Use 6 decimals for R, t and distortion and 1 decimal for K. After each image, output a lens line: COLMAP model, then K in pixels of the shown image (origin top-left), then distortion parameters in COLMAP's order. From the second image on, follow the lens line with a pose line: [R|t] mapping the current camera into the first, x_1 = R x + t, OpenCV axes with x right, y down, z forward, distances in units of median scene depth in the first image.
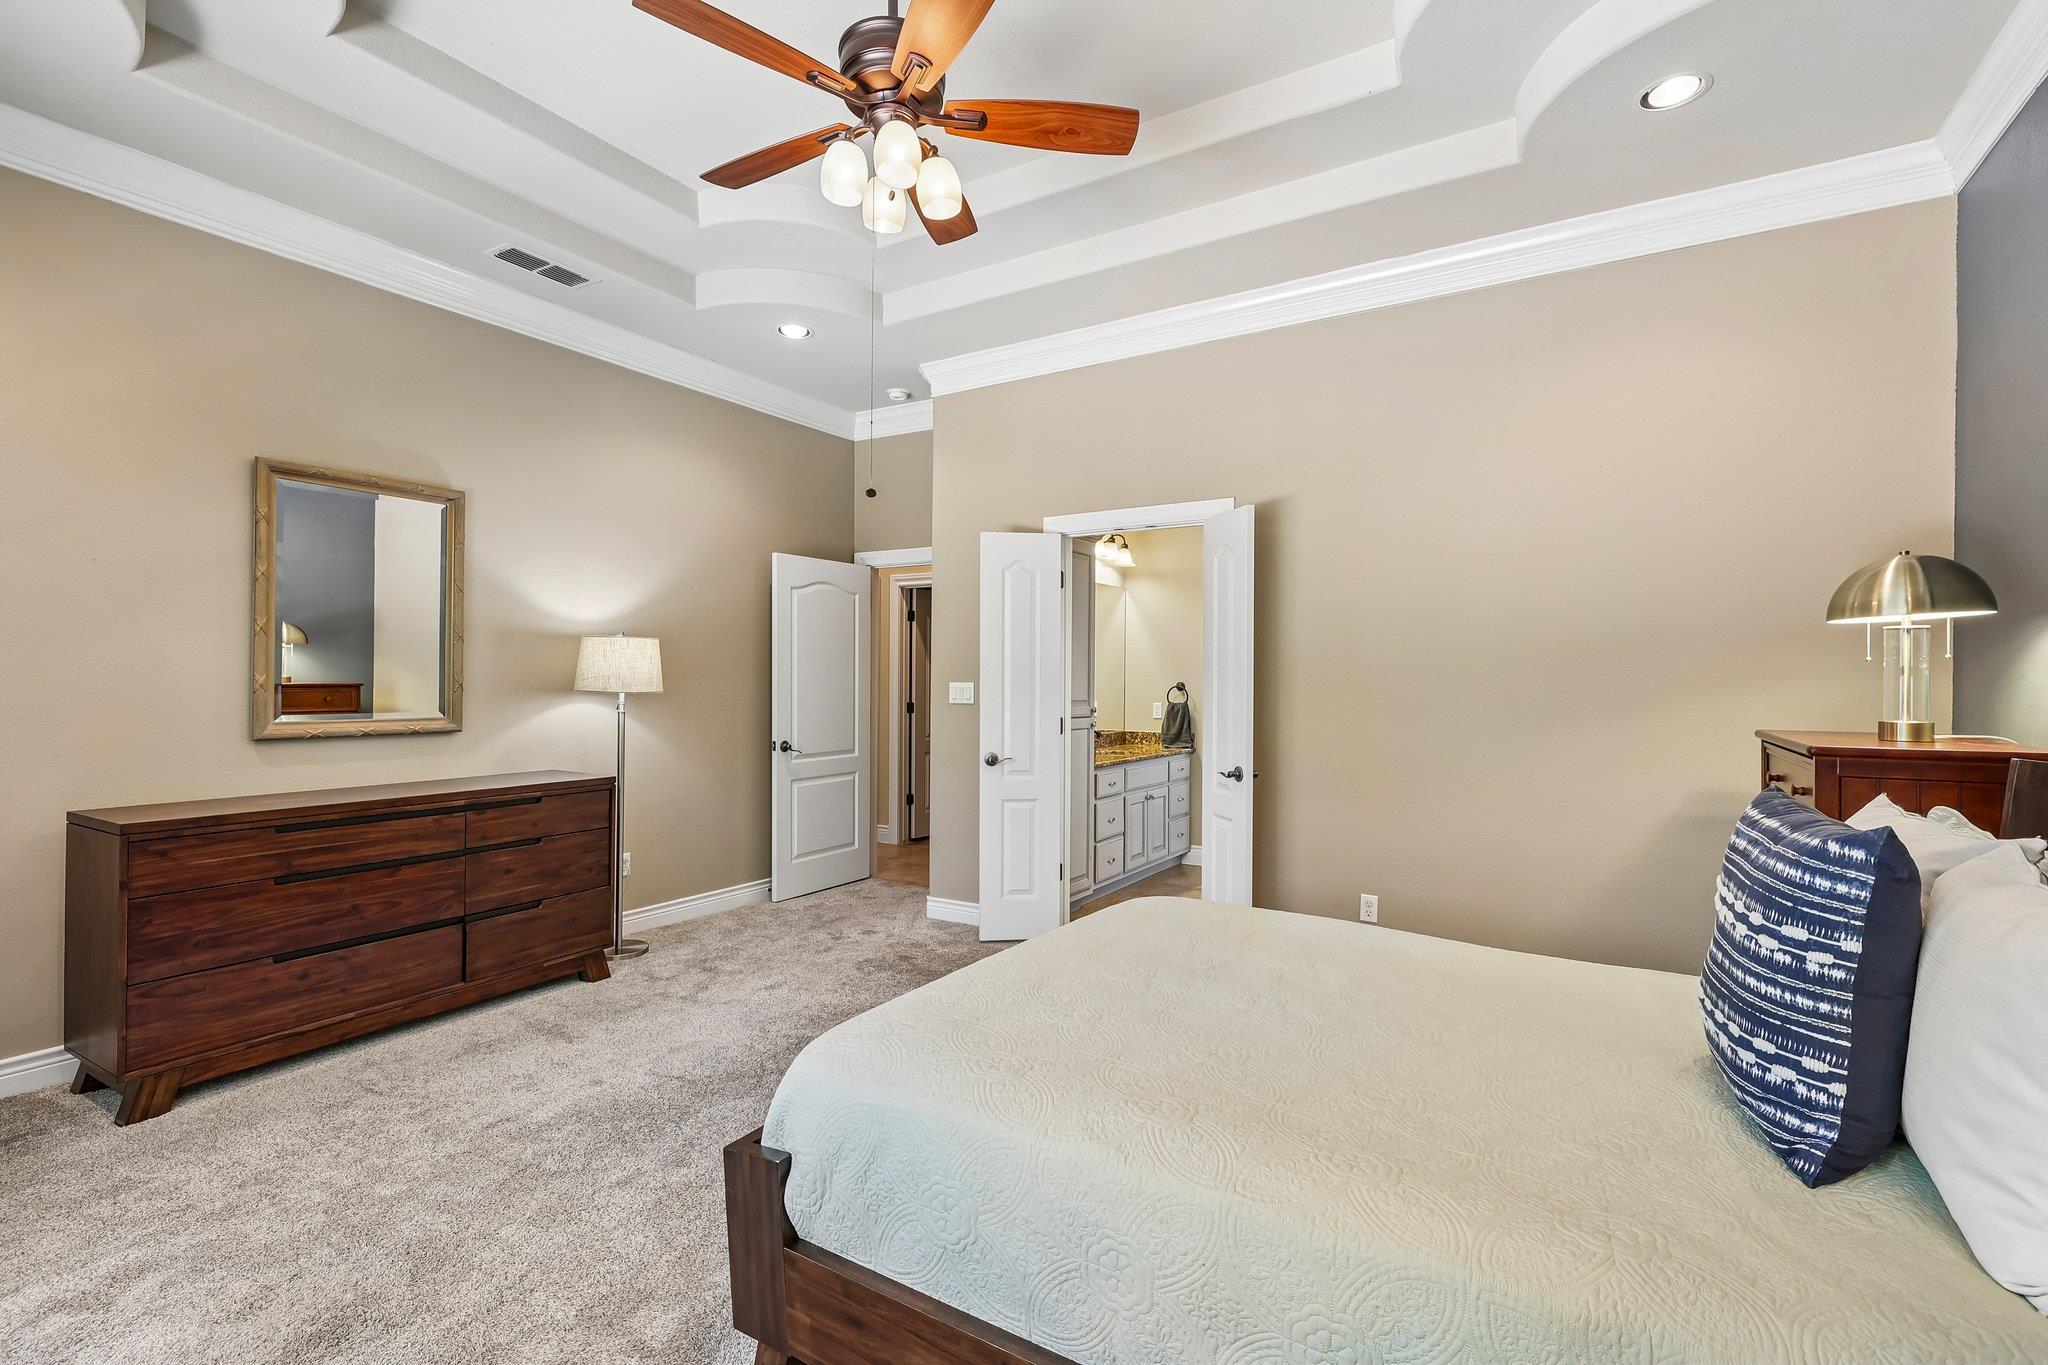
lens RADIAL K [[931.4, 0, 1022.0], [0, 931.4, 681.5], [0, 0, 1]] dist [0.004886, 0.000524]
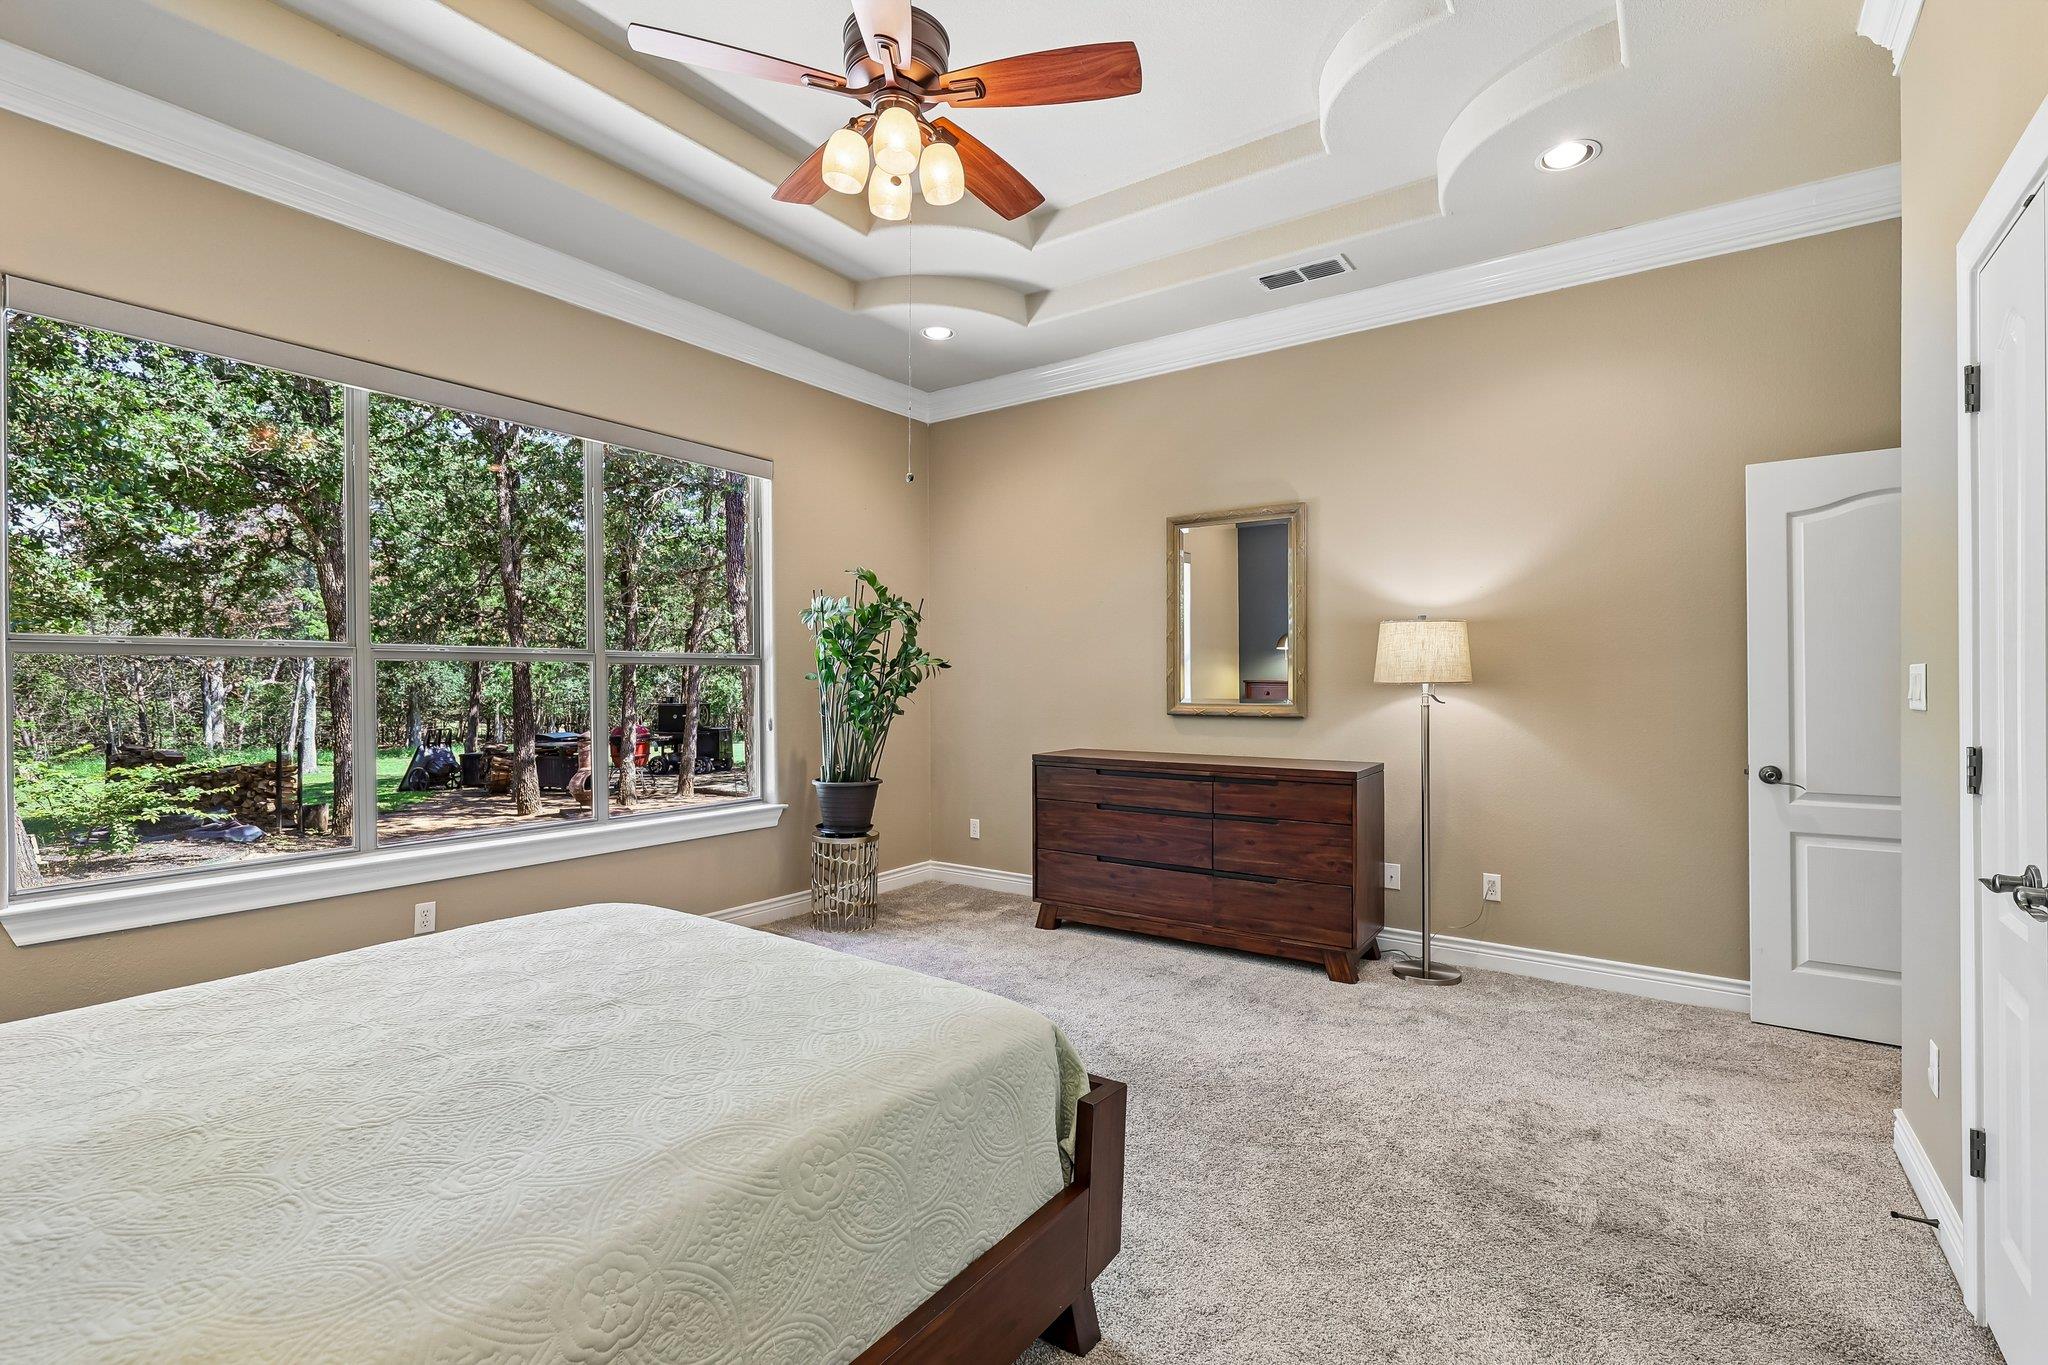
lens RADIAL K [[931.4, 0, 1024.3], [0, 931.4, 679.8], [0, 0, 1]] dist [0.004886, 0.000524]
pose [[-0.065328, -0.004094, -0.997855, 0.532140], [-0.000454, 0.999992, -0.004073, 0.013003], [0.997864, 0.000187, -0.065330, 0.743345]]
